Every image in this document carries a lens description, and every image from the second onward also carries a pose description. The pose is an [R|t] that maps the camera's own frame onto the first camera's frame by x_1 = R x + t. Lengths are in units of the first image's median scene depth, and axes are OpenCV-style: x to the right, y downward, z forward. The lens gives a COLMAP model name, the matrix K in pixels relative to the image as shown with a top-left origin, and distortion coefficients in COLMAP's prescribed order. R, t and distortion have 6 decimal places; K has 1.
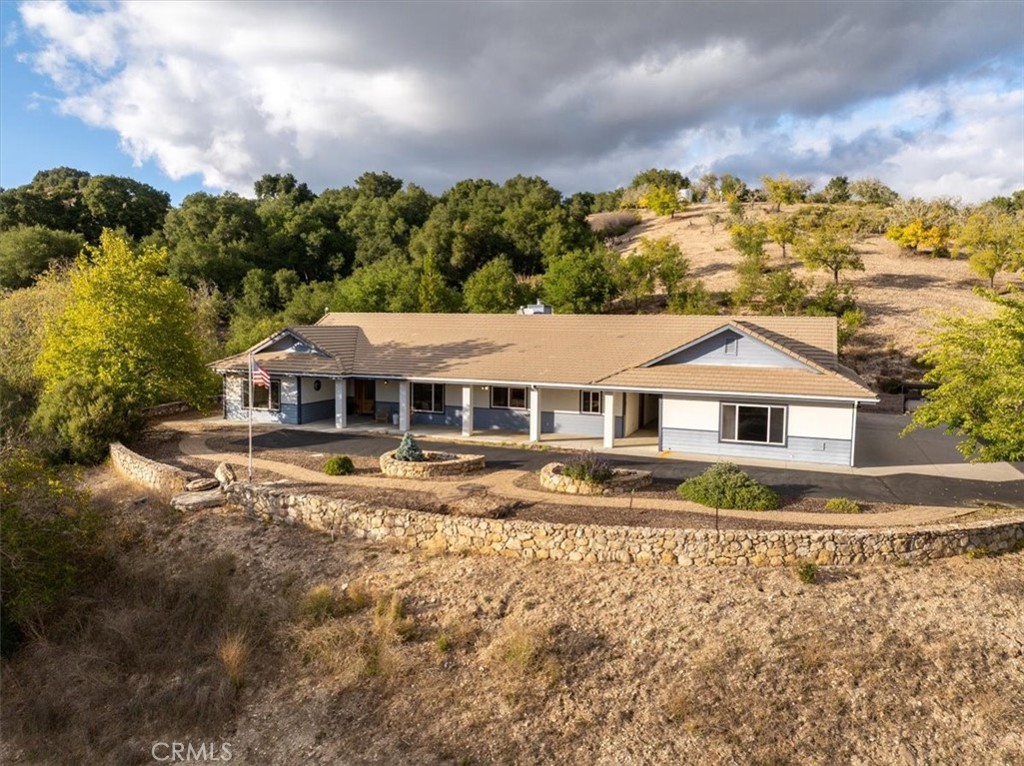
lens RADIAL K [[712.1, 0, 512.0], [0, 712.1, 383.0], [0, 0, 1]] dist [-0.030096, 0.004004]
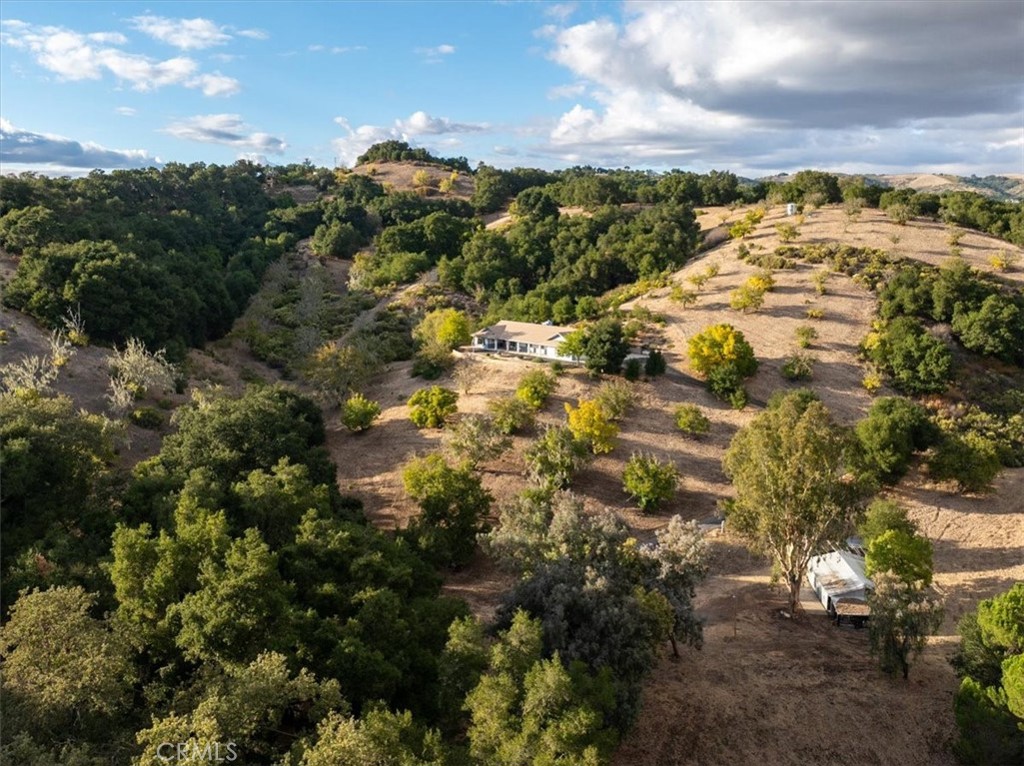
lens RADIAL K [[712.1, 0, 512.0], [0, 712.1, 383.0], [0, 0, 1]] dist [-0.030096, 0.004004]
pose [[0.926429, 0.065266, -0.370769, 0.343080], [-0.032760, 0.995098, 0.093308, -0.033616], [0.375041, -0.074296, 0.924026, -0.703623]]
